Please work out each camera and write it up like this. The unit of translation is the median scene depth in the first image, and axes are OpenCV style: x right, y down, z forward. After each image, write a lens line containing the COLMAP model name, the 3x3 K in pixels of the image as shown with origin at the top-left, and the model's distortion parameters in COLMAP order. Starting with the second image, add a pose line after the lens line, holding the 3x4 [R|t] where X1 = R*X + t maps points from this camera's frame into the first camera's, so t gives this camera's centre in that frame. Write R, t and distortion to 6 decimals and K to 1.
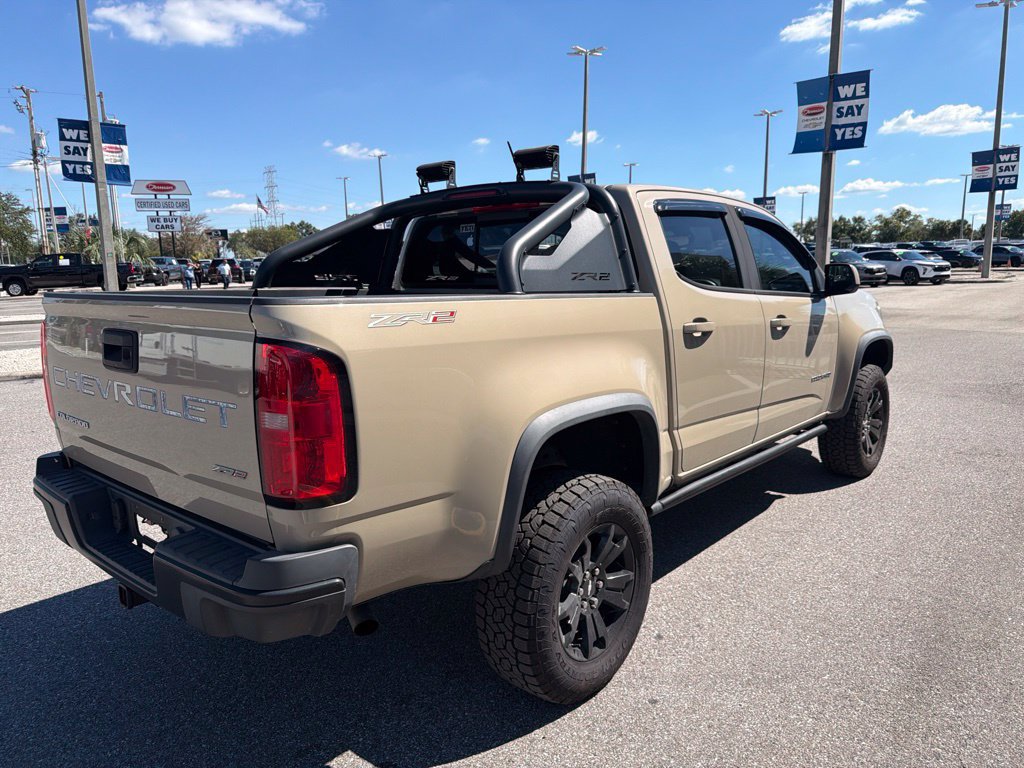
lens RADIAL K [[735.0, 0, 512.8], [0, 735.0, 391.7], [0, 0, 1]] dist [0.033467, -0.044264]
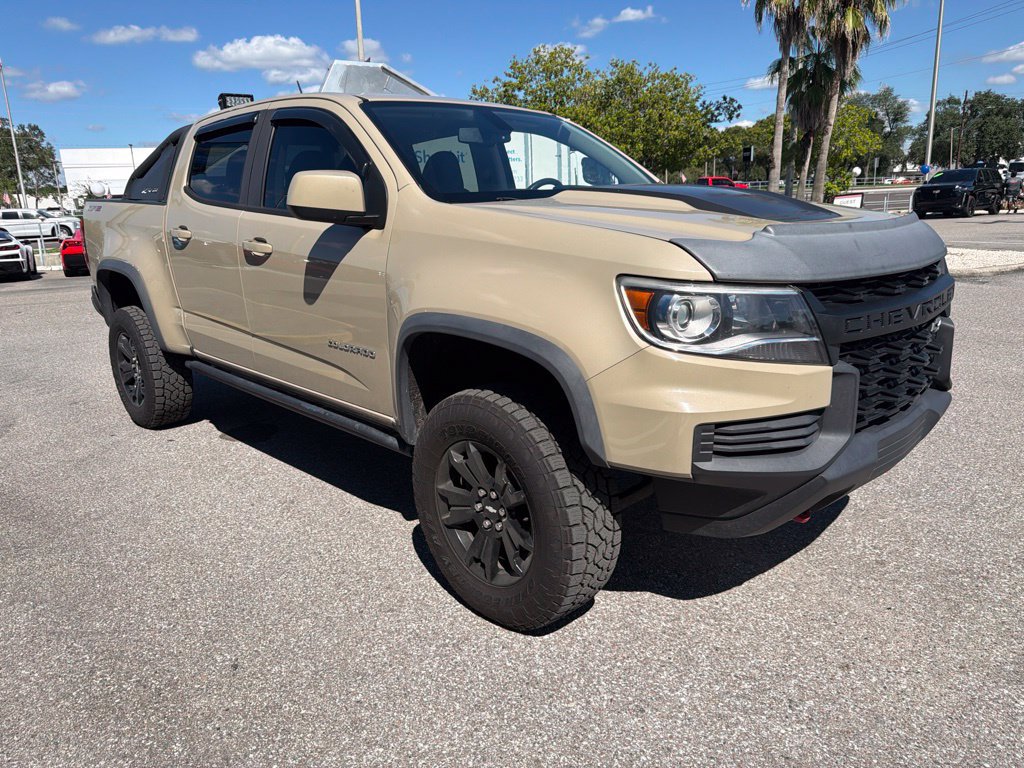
lens RADIAL K [[735.0, 0, 507.8], [0, 735.0, 381.4], [0, 0, 1]] dist [0.033467, -0.044264]
pose [[-0.093597, 0.262891, -0.960275, 1.278820], [-0.136984, 0.951936, 0.273959, -0.233868], [0.986142, 0.157184, -0.053087, 1.445573]]
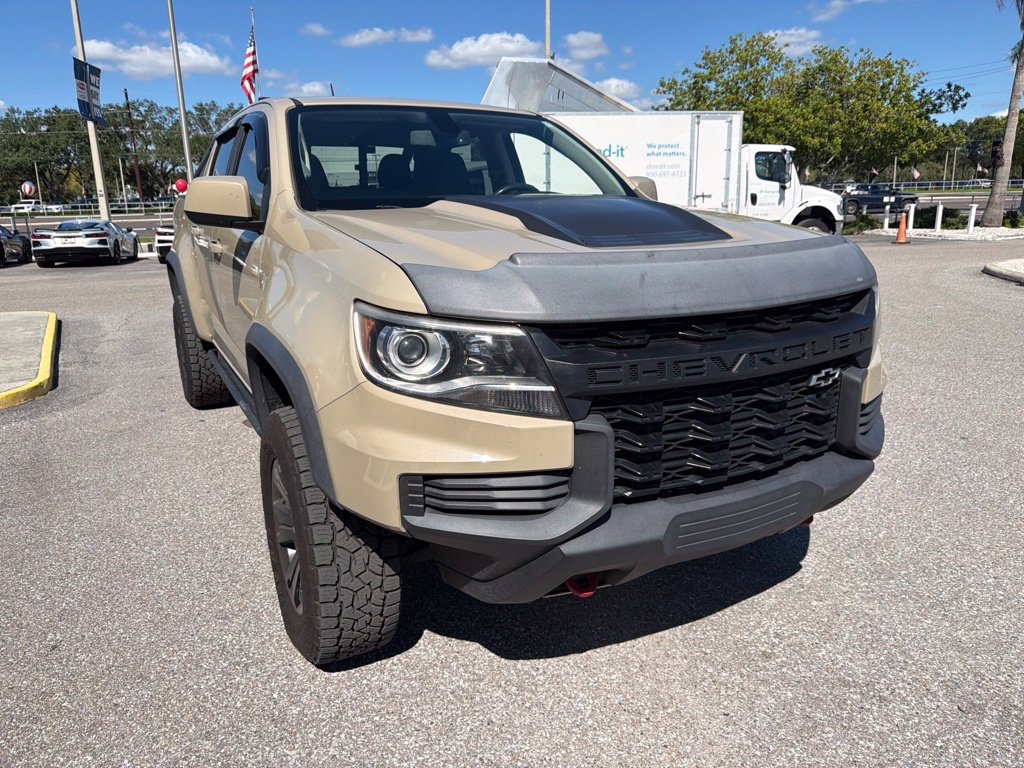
lens RADIAL K [[735.0, 0, 511.7], [0, 735.0, 383.6], [0, 0, 1]] dist [0.033467, -0.044264]
pose [[-0.357781, 0.254246, -0.898528, 1.152040], [-0.137881, 0.937291, 0.320116, -0.291043], [0.923570, 0.238421, -0.300289, 1.741309]]
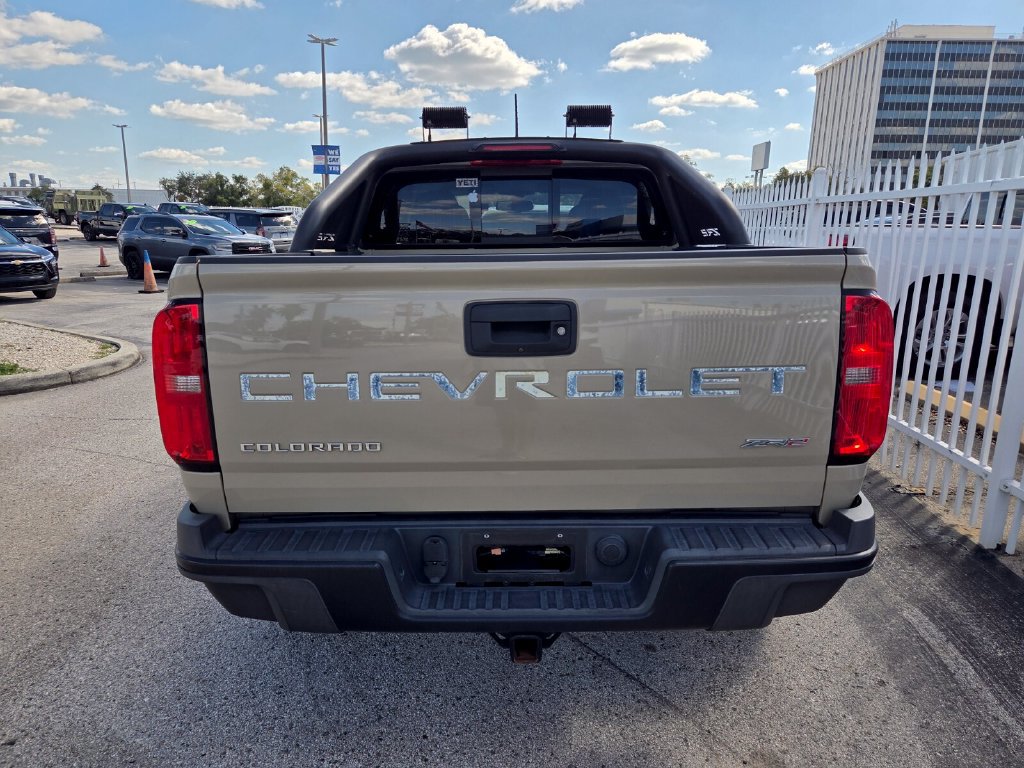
lens RADIAL K [[698.7, 0, 513.2], [0, 698.7, 390.0], [0, 0, 1]] dist [0.057706, -0.046389]
pose [[0.749239, -0.139844, 0.647367, -0.627562], [0.109752, 0.990156, 0.086871, -0.035277], [-0.653142, 0.005963, 0.757212, 0.296472]]
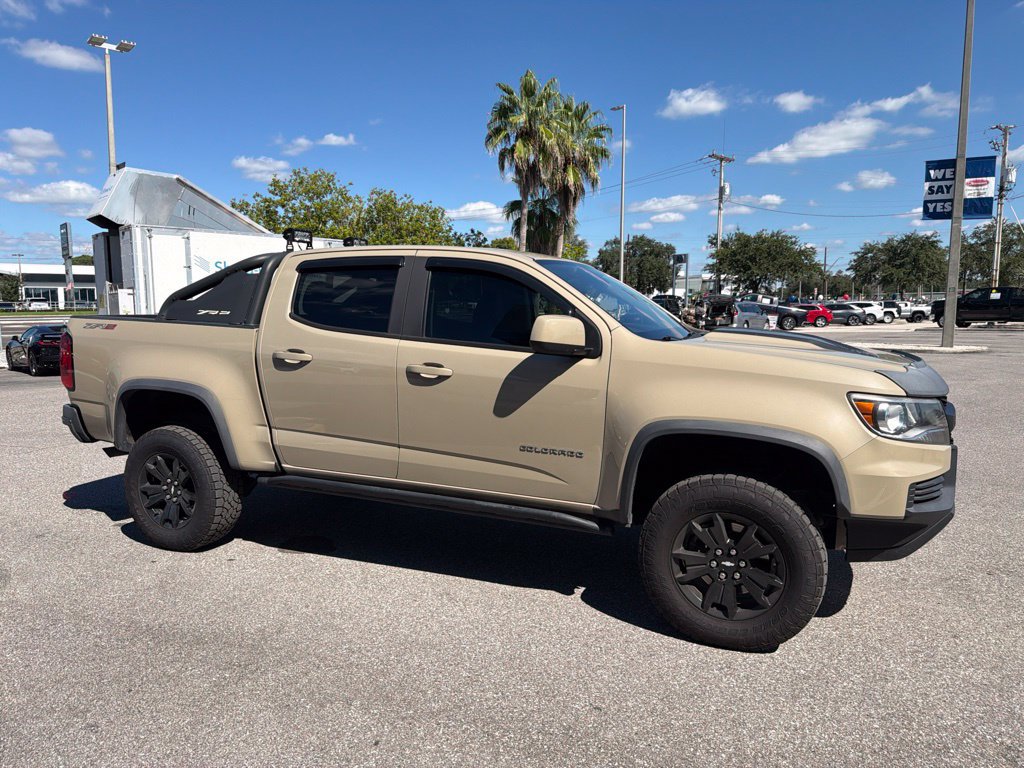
lens RADIAL K [[735.0, 0, 505.4], [0, 735.0, 394.6], [0, 0, 1]] dist [0.033467, -0.044264]
pose [[0.290442, 0.134357, -0.947413, 1.423868], [-0.170623, 0.981498, 0.086884, -0.175698], [0.941558, 0.136416, 0.307992, 0.852279]]
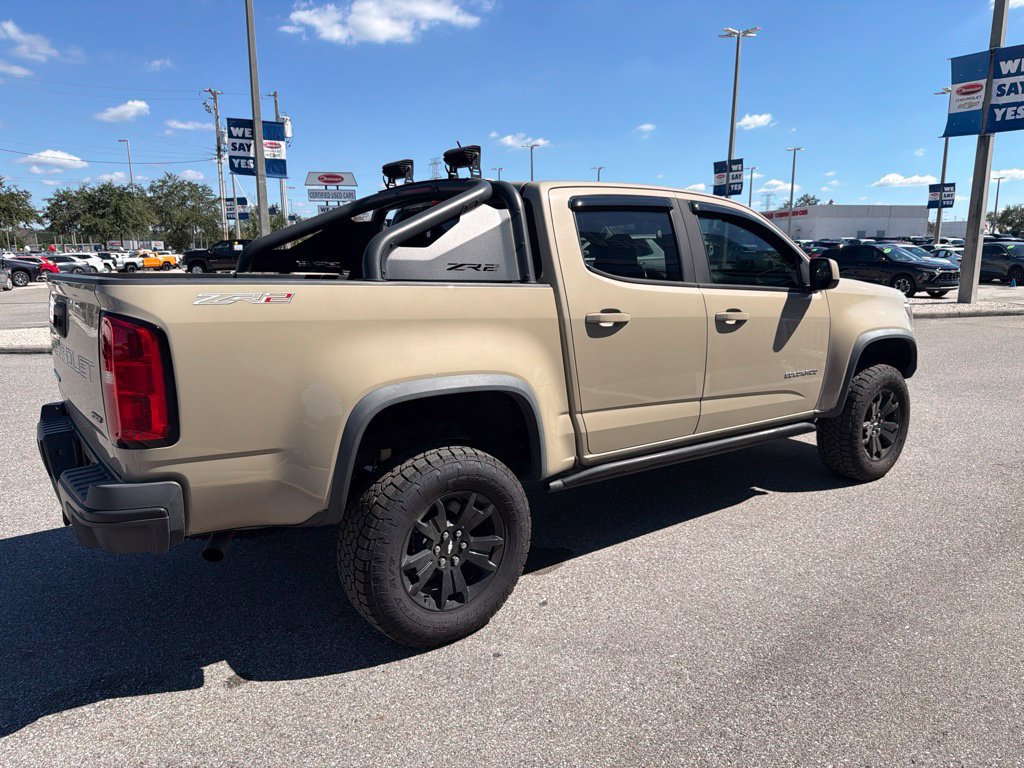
lens RADIAL K [[735.0, 0, 511.8], [0, 735.0, 391.4], [0, 0, 1]] dist [0.033467, -0.044264]
pose [[0.977653, 0.050286, -0.204124, 0.298687], [-0.047351, 0.998693, 0.019243, 0.003614], [0.204825, -0.009147, 0.978756, -0.047923]]
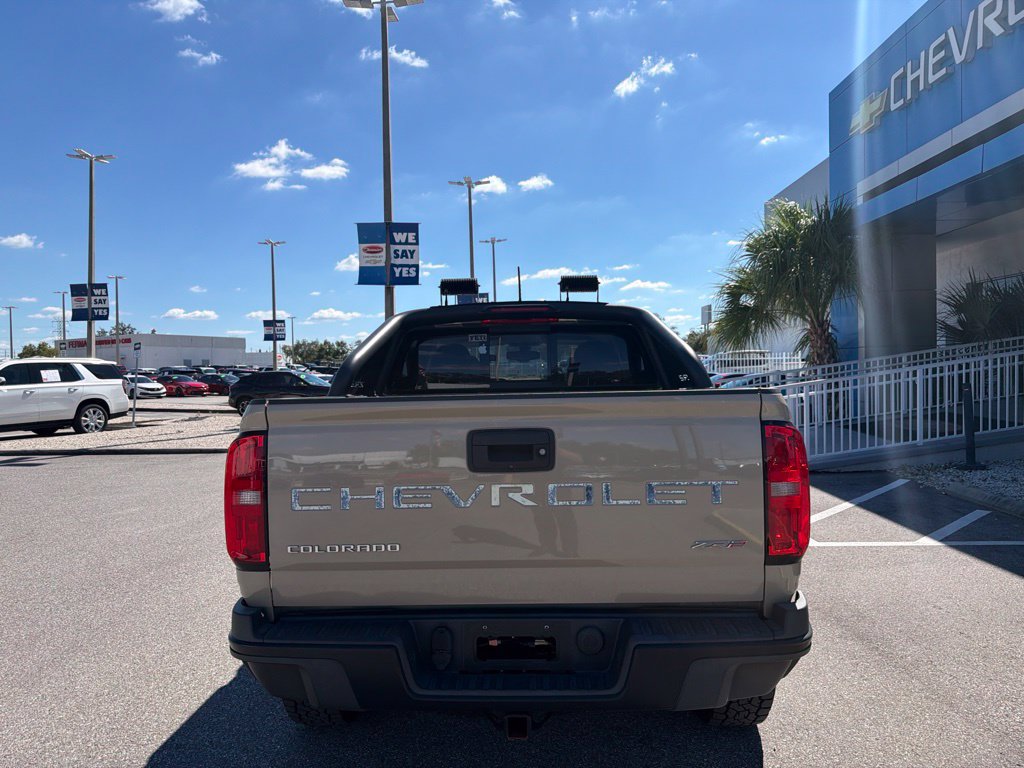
lens RADIAL K [[735.0, 0, 512.6], [0, 735.0, 374.3], [0, 0, 1]] dist [0.033467, -0.044264]
pose [[0.766755, 0.004334, 0.641925, -0.716354], [0.113598, 0.983279, -0.142328, -0.010501], [-0.631809, 0.182052, 0.753442, 0.164268]]
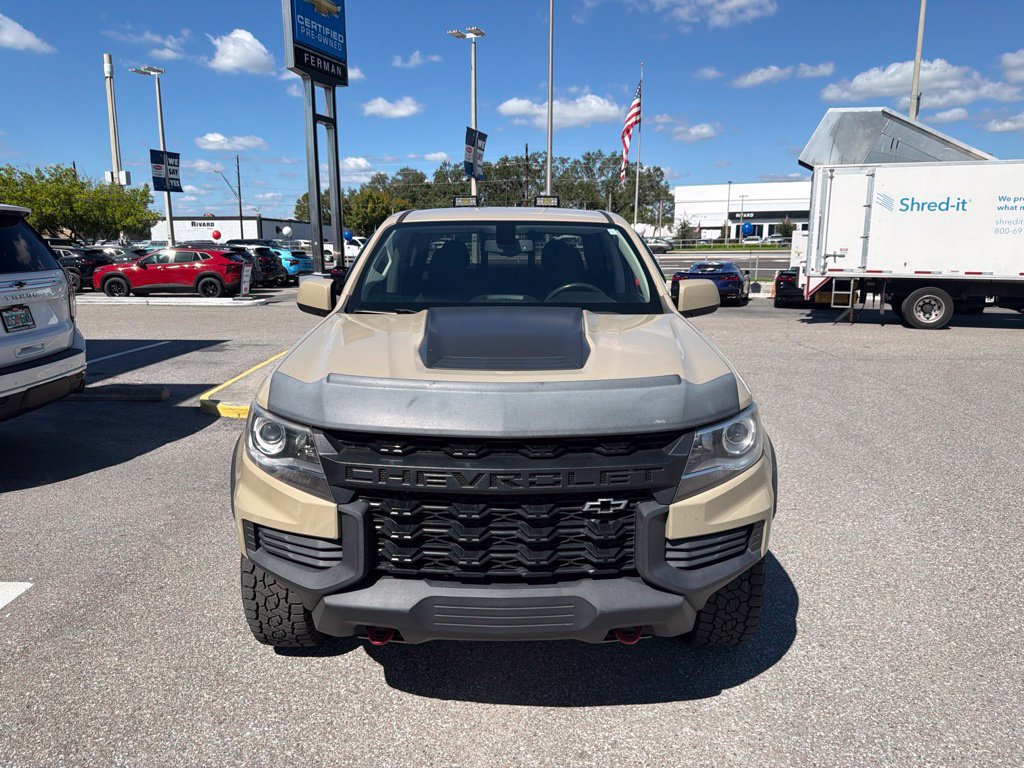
lens RADIAL K [[735.0, 0, 502.3], [0, 735.0, 382.8], [0, 0, 1]] dist [0.033467, -0.044264]
pose [[-0.762164, 0.143877, -0.631194, 1.003546], [-0.097293, 0.938462, 0.331397, -0.437733], [0.640032, 0.313989, -0.701263, 2.126568]]
